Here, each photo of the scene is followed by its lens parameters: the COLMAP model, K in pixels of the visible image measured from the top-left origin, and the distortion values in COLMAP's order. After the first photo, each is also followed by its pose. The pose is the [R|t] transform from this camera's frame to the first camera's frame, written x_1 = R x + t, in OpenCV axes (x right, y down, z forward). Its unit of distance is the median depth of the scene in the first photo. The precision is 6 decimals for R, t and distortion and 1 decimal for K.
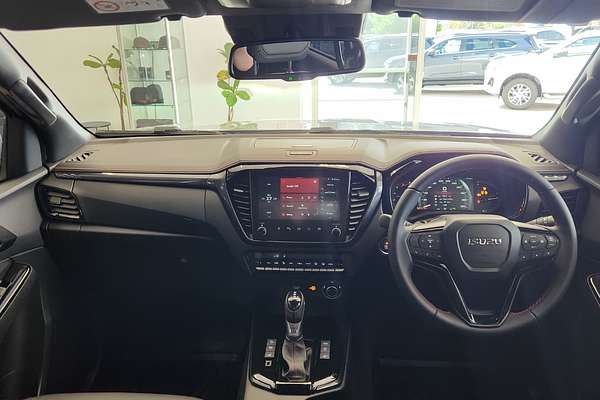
lens RADIAL K [[463.1, 0, 301.0], [0, 463.1, 208.7], [0, 0, 1]] dist [0.043316, -0.001859]
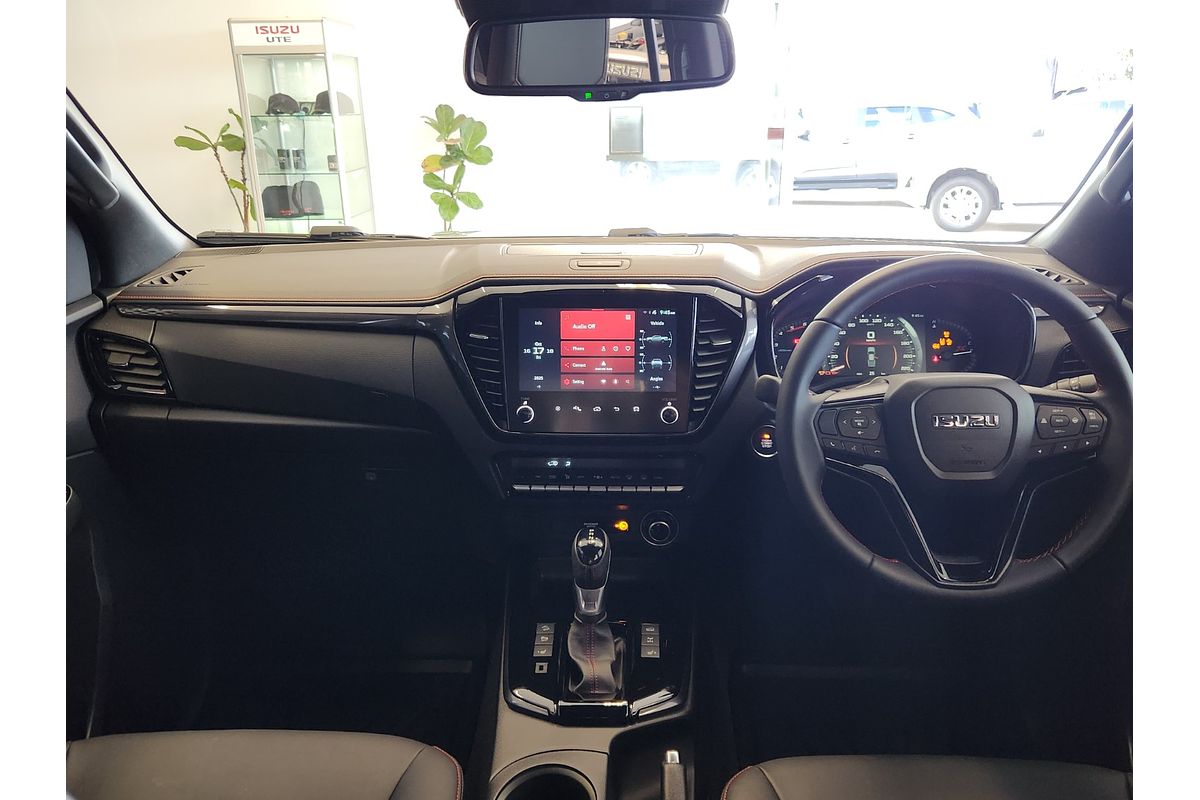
lens RADIAL K [[827.3, 0, 596.2], [0, 827.3, 416.4], [0, 0, 1]] dist [0.030780, -0.001066]
pose [[0.999537, -0.005402, 0.029945, -0.032581], [0.005343, 0.999984, 0.002054, 0.048871], [-0.029956, -0.001894, 0.999549, 0.076743]]
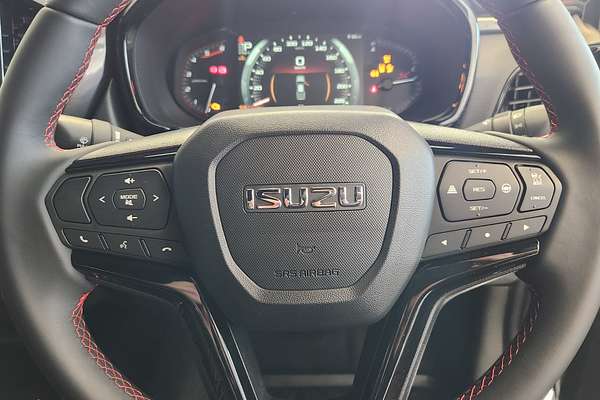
lens RADIAL K [[463.1, 0, 301.0], [0, 463.1, 208.7], [0, 0, 1]] dist [0.043316, -0.001859]
pose [[0.997166, -0.034383, 0.066918, 0.296976], [0.023212, 0.986670, 0.161071, 0.026392], [-0.071564, -0.159061, 0.984672, 0.582466]]
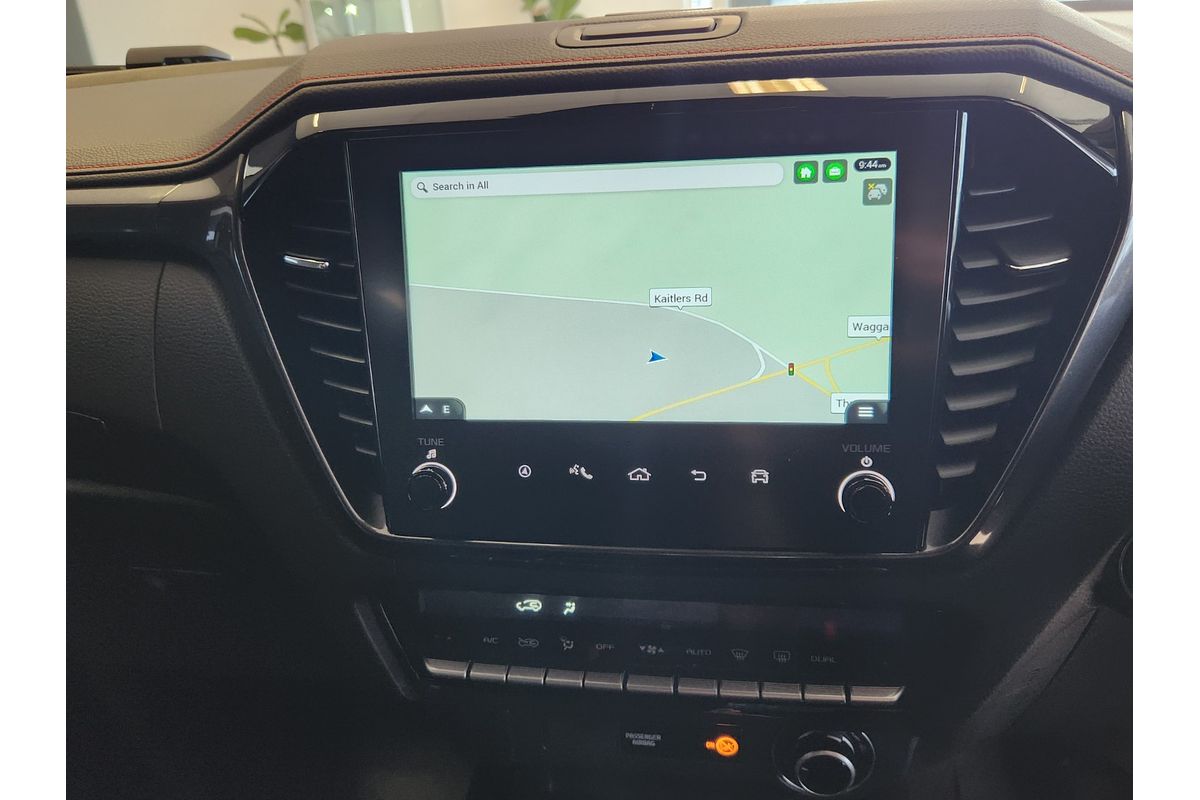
lens RADIAL K [[862.0, 0, 605.6], [0, 862.0, 401.0], [0, 0, 1]] dist [0.036942, -0.000210]
pose [[0.994430, -0.010820, -0.104844, 0.016344], [0.019360, 0.996544, 0.080784, -0.009450], [0.103607, -0.082364, 0.991202, 0.672507]]
